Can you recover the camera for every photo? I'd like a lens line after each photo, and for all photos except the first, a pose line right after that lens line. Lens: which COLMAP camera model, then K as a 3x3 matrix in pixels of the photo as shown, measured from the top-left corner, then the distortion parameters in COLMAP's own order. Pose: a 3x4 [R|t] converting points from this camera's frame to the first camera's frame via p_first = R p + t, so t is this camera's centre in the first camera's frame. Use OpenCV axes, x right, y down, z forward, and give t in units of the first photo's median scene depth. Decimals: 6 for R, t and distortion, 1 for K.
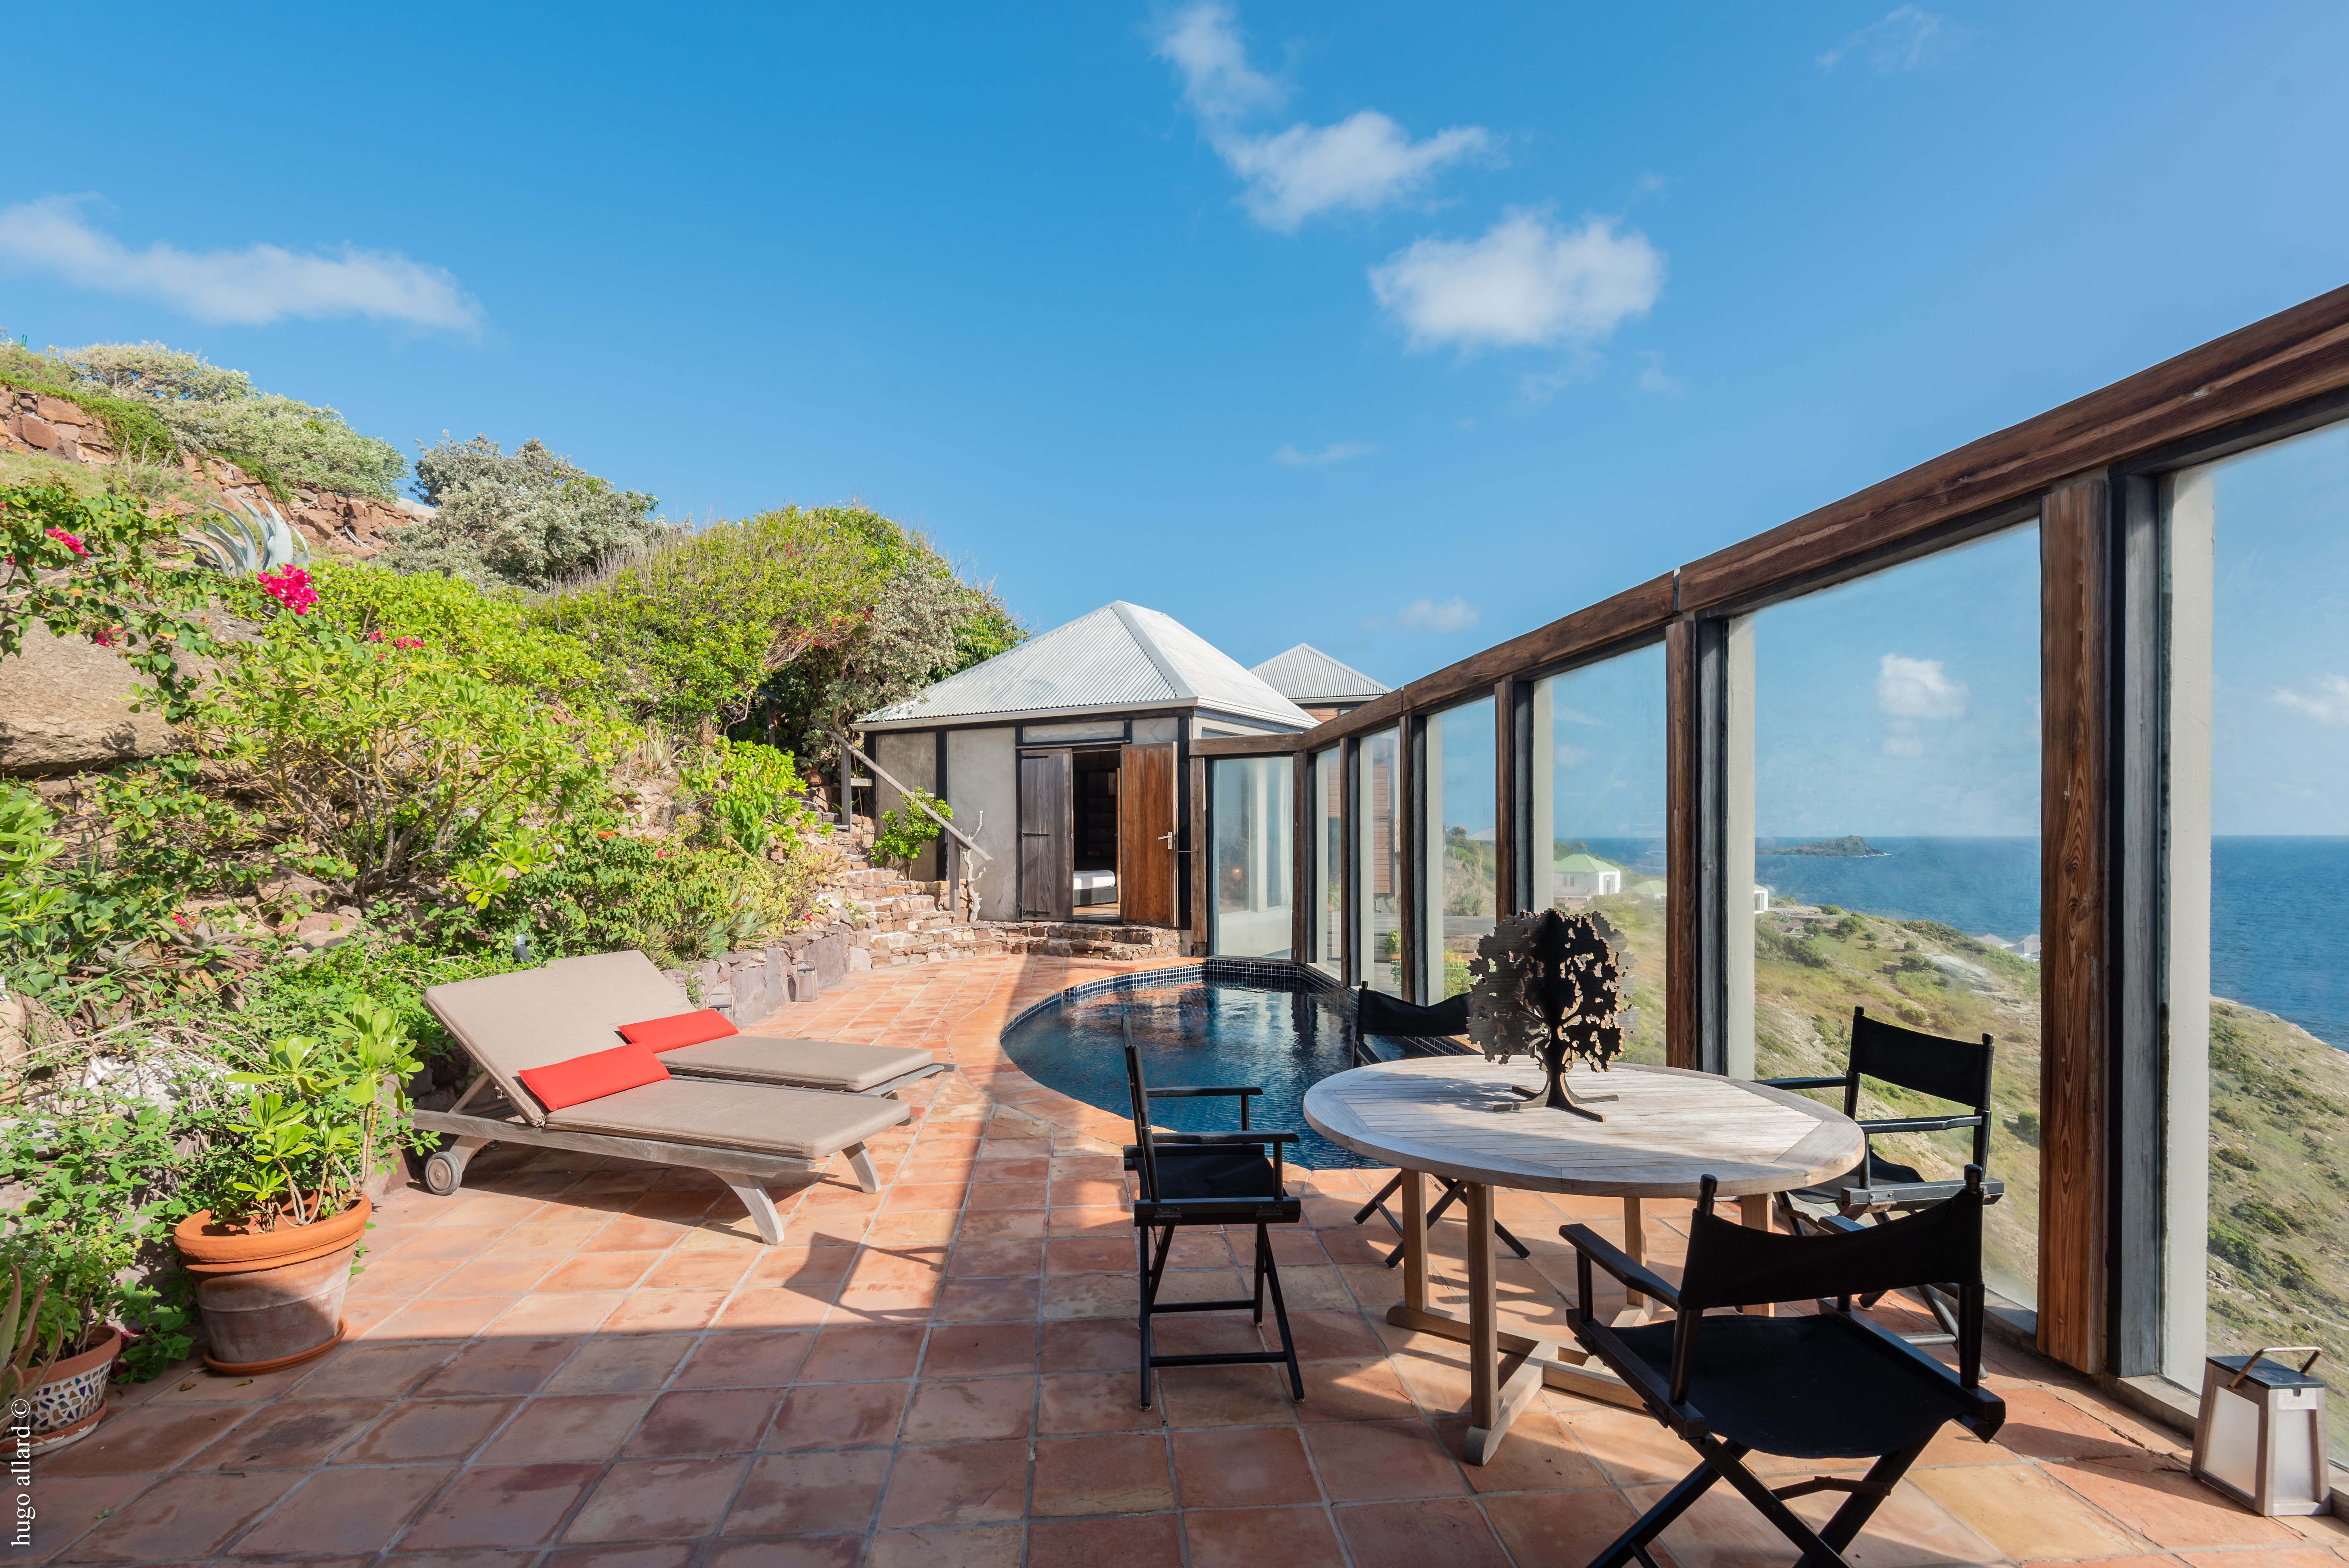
lens RADIAL K [[1154.8, 0, 1171.7], [0, 1154.8, 846.9], [0, 0, 1]] dist [-0.024204, -0.000377]
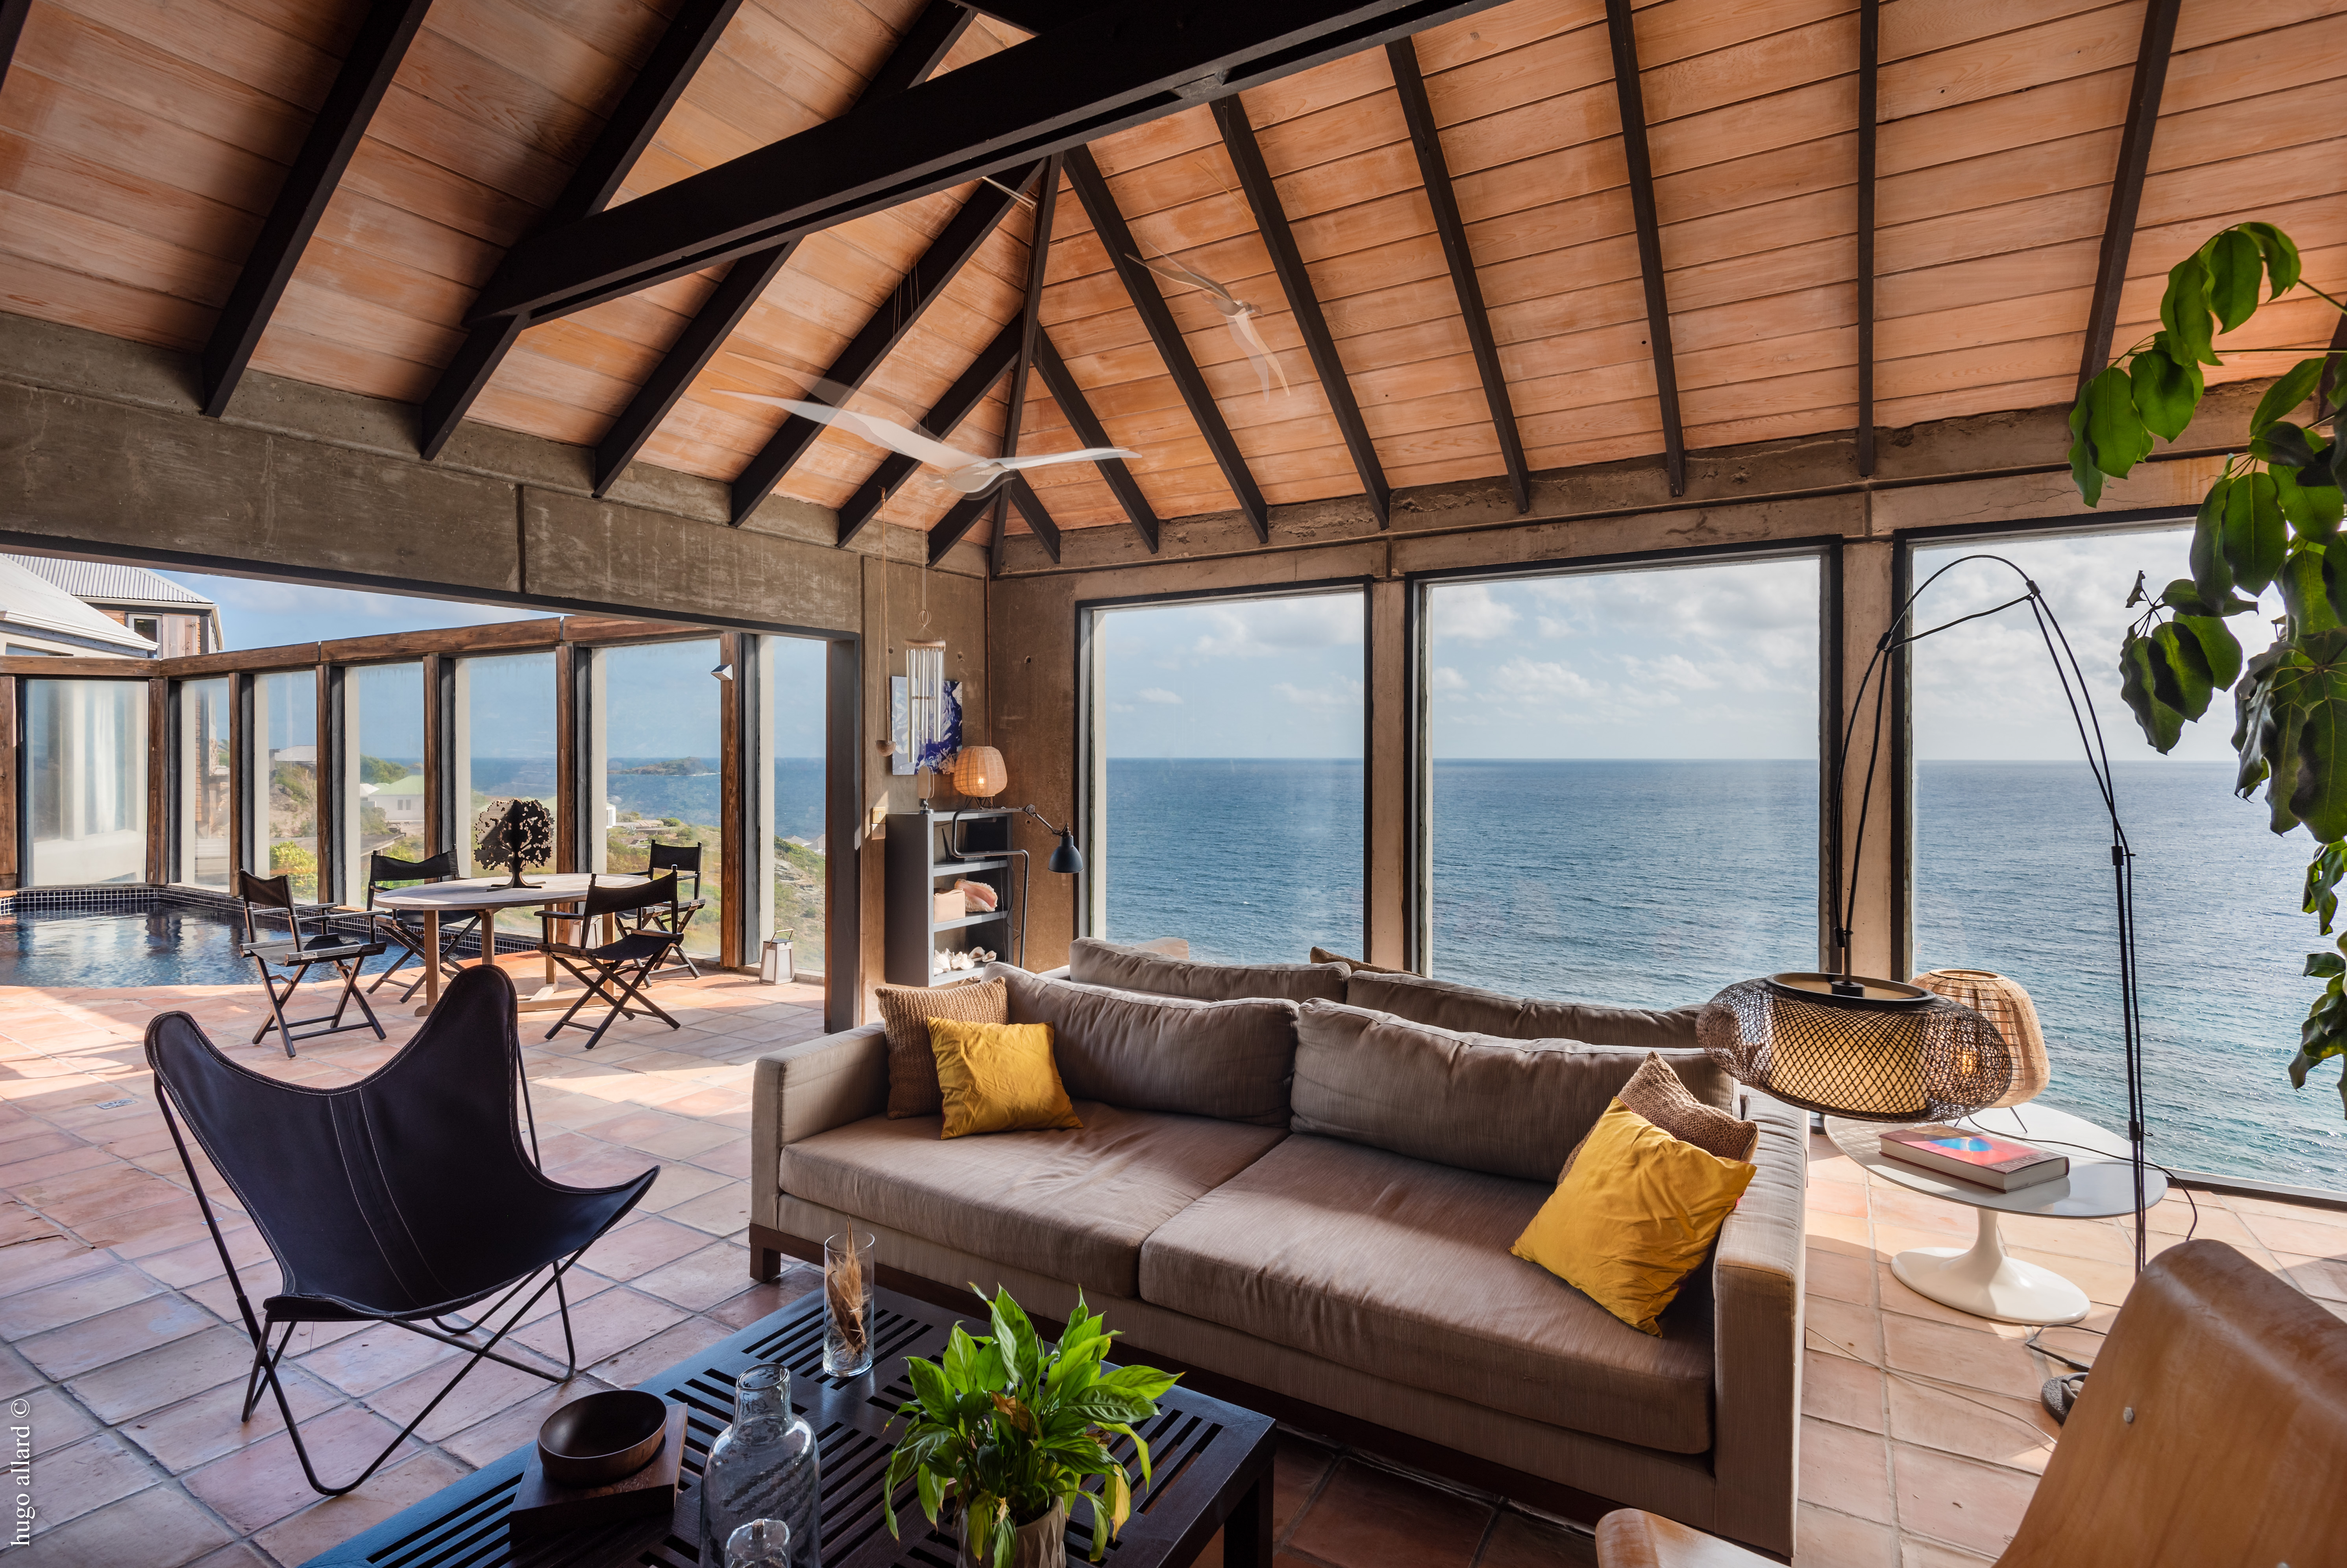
lens RADIAL K [[1115.6, 0, 1168.5], [0, 1115.6, 764.7], [0, 0, 1]] dist [0.000911, -0.000211]
pose [[0.590749, -0.002558, 0.806852, -0.141833], [0.004156, 0.999991, 0.000127, -0.001496], [-0.806845, 0.003278, 0.590754, -0.276135]]
